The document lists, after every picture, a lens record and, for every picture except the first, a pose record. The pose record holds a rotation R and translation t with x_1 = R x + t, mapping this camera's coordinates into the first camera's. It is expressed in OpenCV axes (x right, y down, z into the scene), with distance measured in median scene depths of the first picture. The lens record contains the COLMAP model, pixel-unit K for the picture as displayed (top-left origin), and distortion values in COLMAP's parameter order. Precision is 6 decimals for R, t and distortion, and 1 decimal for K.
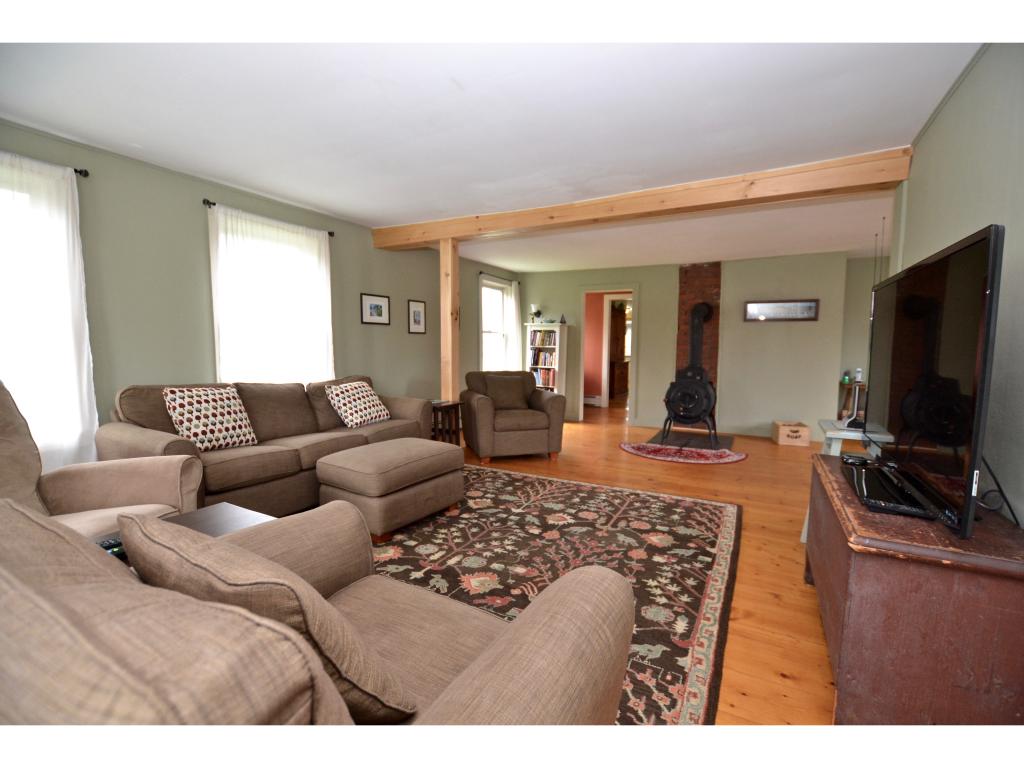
lens RADIAL K [[455.8, 0, 516.2], [0, 455.8, 386.3], [0, 0, 1]] dist [-0.032030, 0.003664]
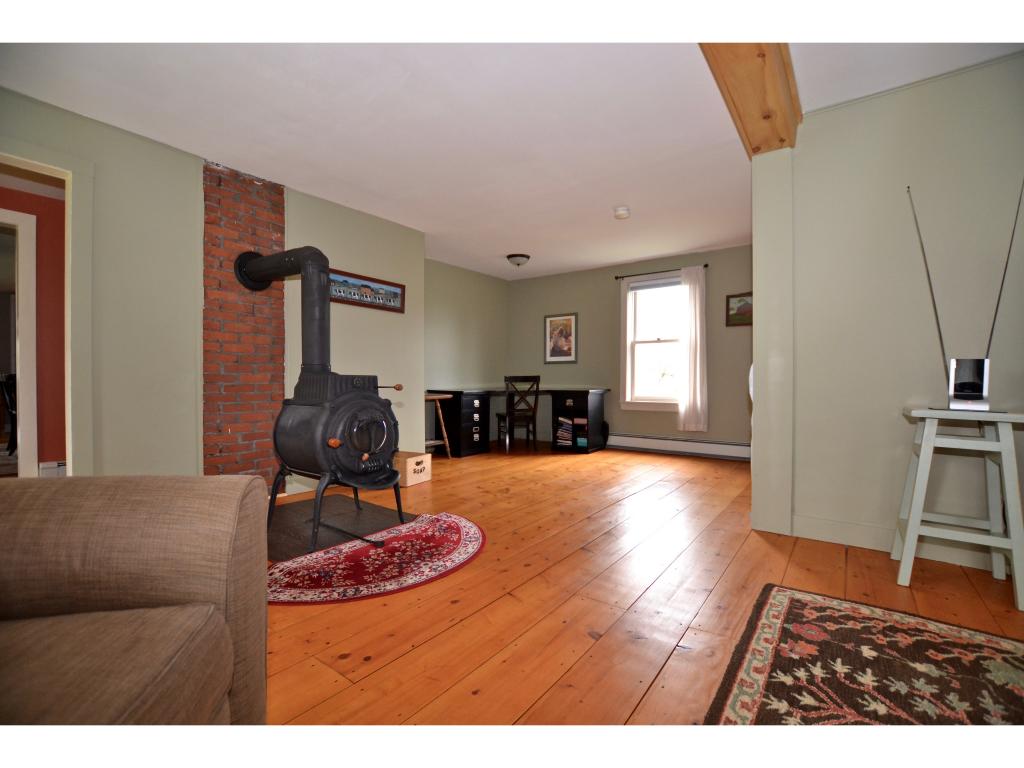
lens RADIAL K [[455.8, 0, 511.4], [0, 455.8, 390.9], [0, 0, 1]] dist [-0.032030, 0.003664]
pose [[0.143378, -0.024715, 0.989359, -0.103740], [0.085355, 0.996272, 0.012518, -0.015026], [-0.985980, 0.082652, 0.144953, 1.149489]]
